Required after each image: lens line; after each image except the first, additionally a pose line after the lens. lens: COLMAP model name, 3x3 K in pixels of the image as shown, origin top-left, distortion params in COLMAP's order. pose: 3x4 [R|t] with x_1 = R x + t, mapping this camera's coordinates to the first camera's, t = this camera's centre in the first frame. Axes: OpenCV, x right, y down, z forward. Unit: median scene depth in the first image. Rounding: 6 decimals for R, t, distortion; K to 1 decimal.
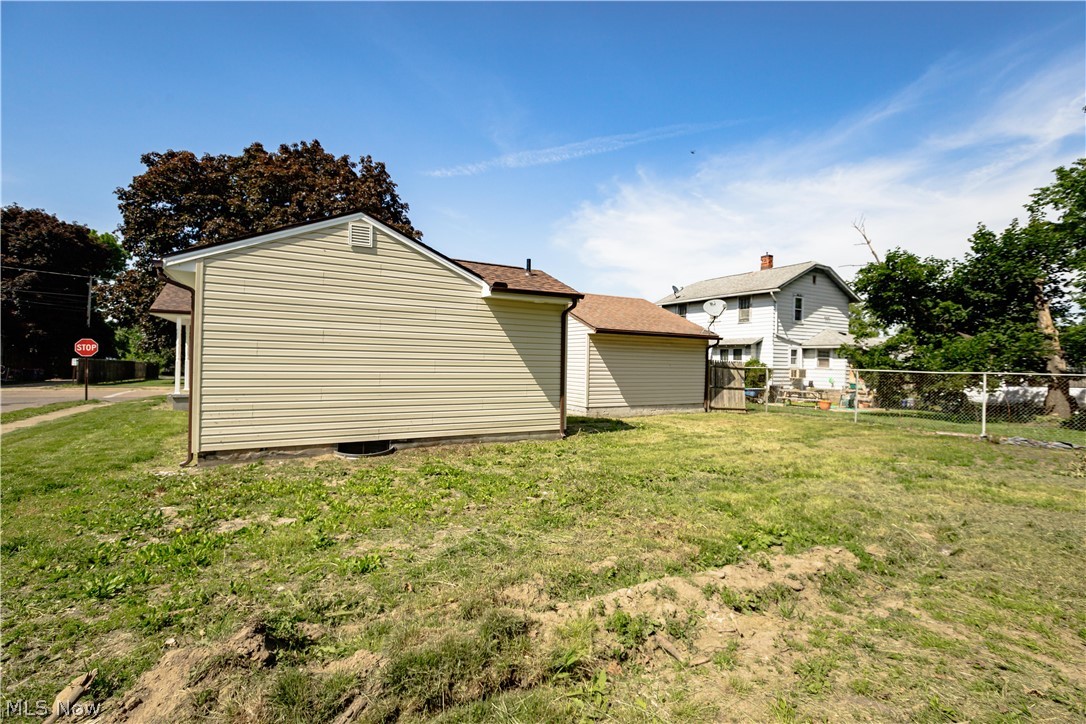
lens RADIAL K [[488.8, 0, 544.8], [0, 488.8, 361.6], [0, 0, 1]] dist [0.001748, 0.000157]
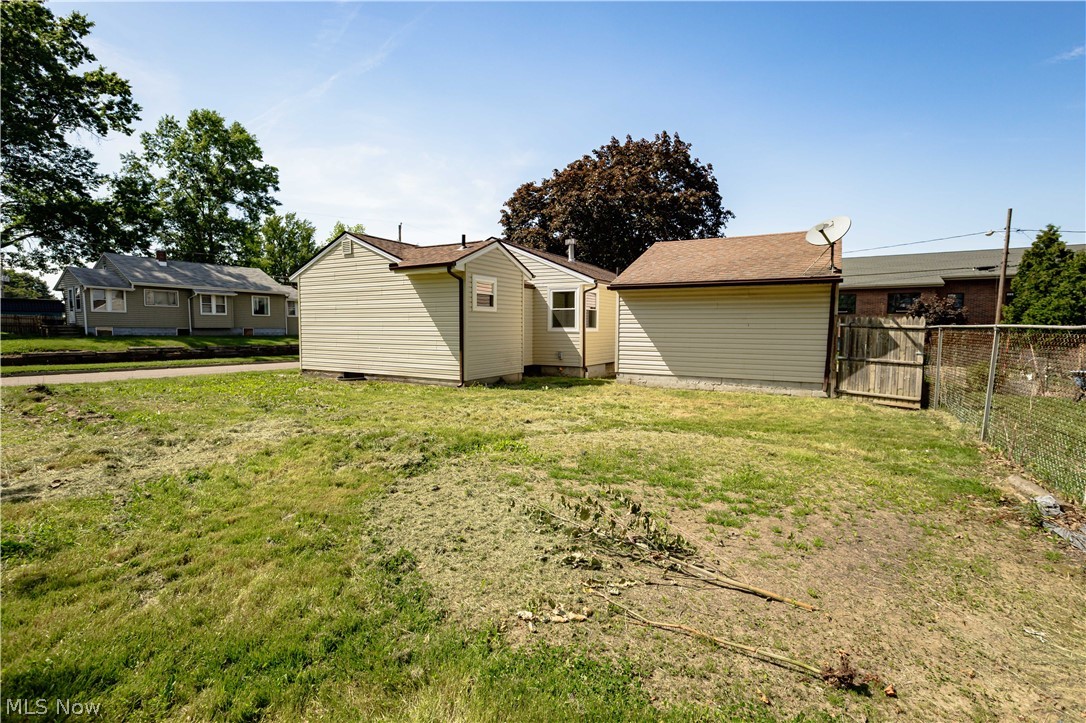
lens RADIAL K [[488.8, 0, 544.8], [0, 488.8, 361.1], [0, 0, 1]] dist [0.001748, 0.000157]
pose [[0.503003, 0.045173, -0.863103, 1.083235], [0.005096, 0.998461, 0.055227, 0.029017], [0.864269, -0.032177, 0.501999, 0.569741]]
